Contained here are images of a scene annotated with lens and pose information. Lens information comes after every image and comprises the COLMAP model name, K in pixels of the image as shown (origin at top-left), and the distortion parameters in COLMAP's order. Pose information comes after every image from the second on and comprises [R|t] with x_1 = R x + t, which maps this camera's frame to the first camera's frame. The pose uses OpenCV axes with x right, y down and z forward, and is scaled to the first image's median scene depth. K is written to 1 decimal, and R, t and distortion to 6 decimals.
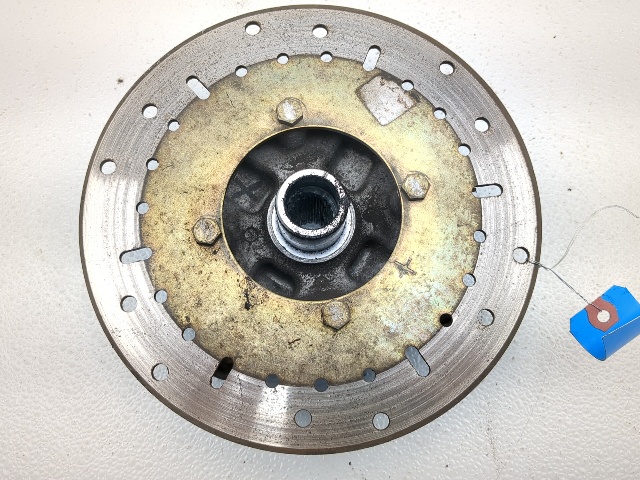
lens RADIAL K [[597.7, 0, 317.6], [0, 597.7, 238.6], [0, 0, 1]] dist [-0.032433, 0.000000]
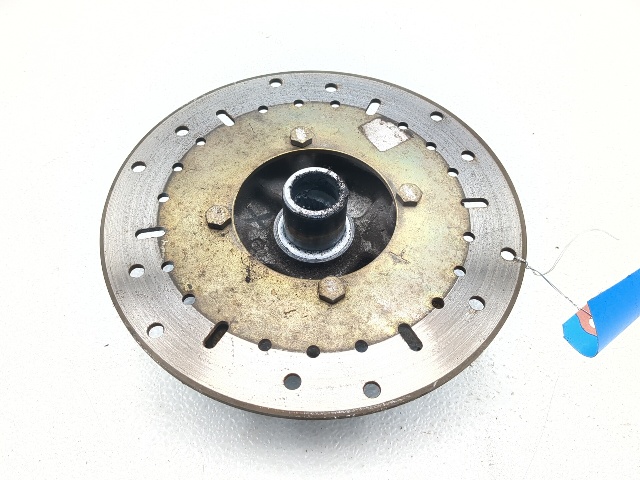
lens RADIAL K [[597.7, 0, 318.0], [0, 597.7, 238.3], [0, 0, 1]] dist [-0.032433, 0.000000]
pose [[0.998183, 0.052298, -0.029913, 0.032736], [-0.059831, 0.918822, -0.390112, 0.442549], [0.007083, 0.391193, 0.920281, 0.004902]]
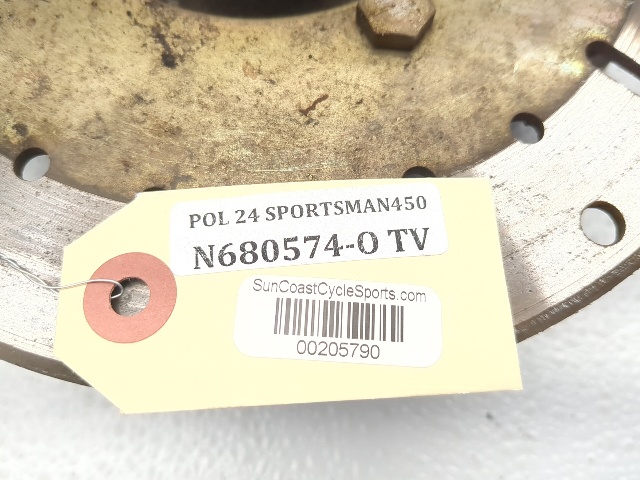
lens RADIAL K [[597.7, 0, 313.3], [0, 597.7, 242.5], [0, 0, 1]] dist [-0.032433, 0.000000]
pose [[0.952554, -0.288720, 0.096336, -0.098473], [0.296911, 0.951078, -0.085407, 0.280450], [-0.066964, 0.109958, 0.991678, 0.618672]]
